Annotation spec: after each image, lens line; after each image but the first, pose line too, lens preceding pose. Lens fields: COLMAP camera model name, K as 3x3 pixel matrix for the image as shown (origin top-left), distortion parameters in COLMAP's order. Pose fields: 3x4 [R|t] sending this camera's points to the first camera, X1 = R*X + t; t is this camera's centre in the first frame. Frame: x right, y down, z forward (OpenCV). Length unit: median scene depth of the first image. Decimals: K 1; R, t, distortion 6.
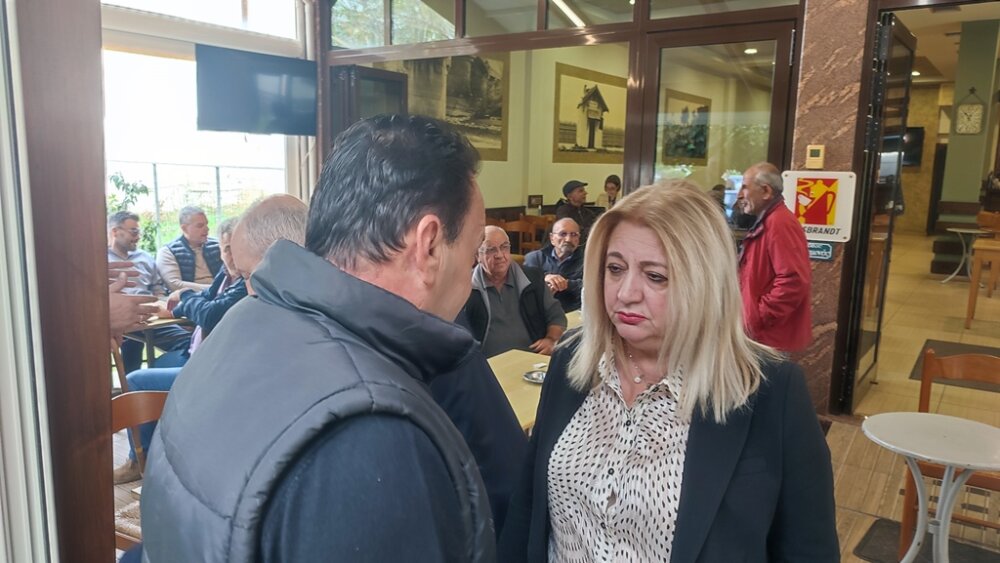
lens RADIAL K [[740.6, 0, 500.8], [0, 740.6, 280.0], [0, 0, 1]] dist [0.015285, -0.009674]
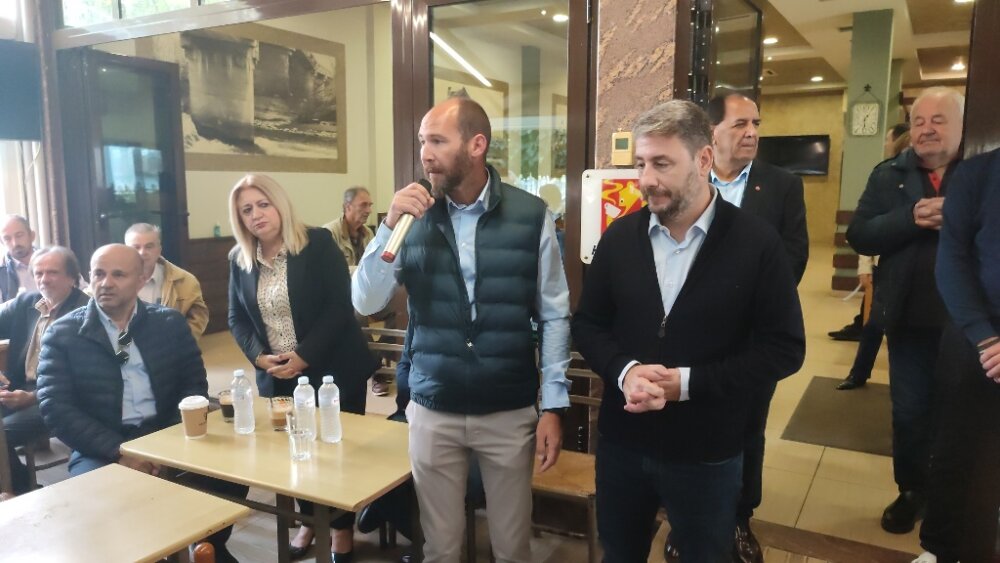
lens RADIAL K [[744.6, 0, 498.7], [0, 744.6, 283.0], [0, 0, 1]] dist [0.003080, 0.017192]
pose [[0.996612, -0.028140, 0.077280, 0.129788], [0.029838, 0.999336, -0.020911, -0.013820], [-0.076641, 0.023146, 0.996790, 0.158475]]
